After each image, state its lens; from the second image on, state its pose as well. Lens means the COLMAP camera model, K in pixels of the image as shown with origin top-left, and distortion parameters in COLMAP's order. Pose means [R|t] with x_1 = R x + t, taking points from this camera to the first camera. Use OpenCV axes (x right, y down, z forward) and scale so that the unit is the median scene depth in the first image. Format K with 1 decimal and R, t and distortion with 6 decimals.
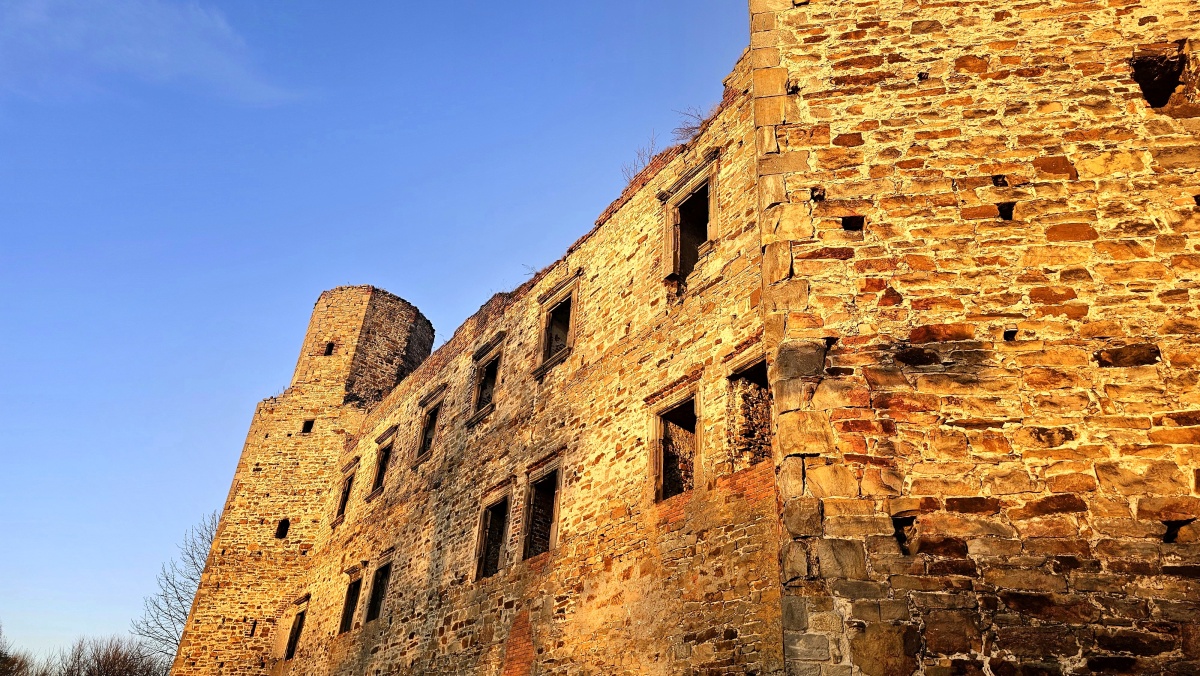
lens RADIAL K [[823.8, 0, 593.7], [0, 823.8, 312.4], [0, 0, 1]] dist [0.046710, -0.028774]
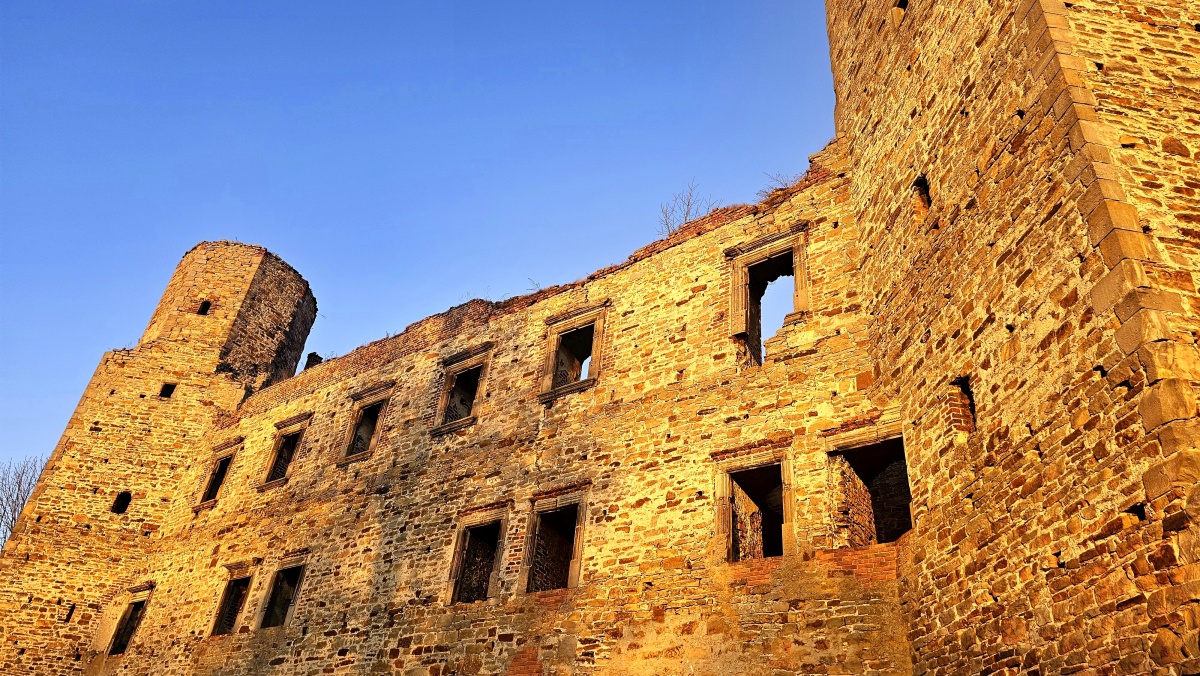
lens RADIAL K [[823.8, 0, 601.8], [0, 823.8, 335.7], [0, 0, 1]] dist [0.046710, -0.028774]
pose [[0.943664, 0.204337, 0.260279, -0.296177], [-0.205468, 0.978390, -0.023163, 0.014163], [-0.259388, -0.031621, 0.965255, 0.064566]]
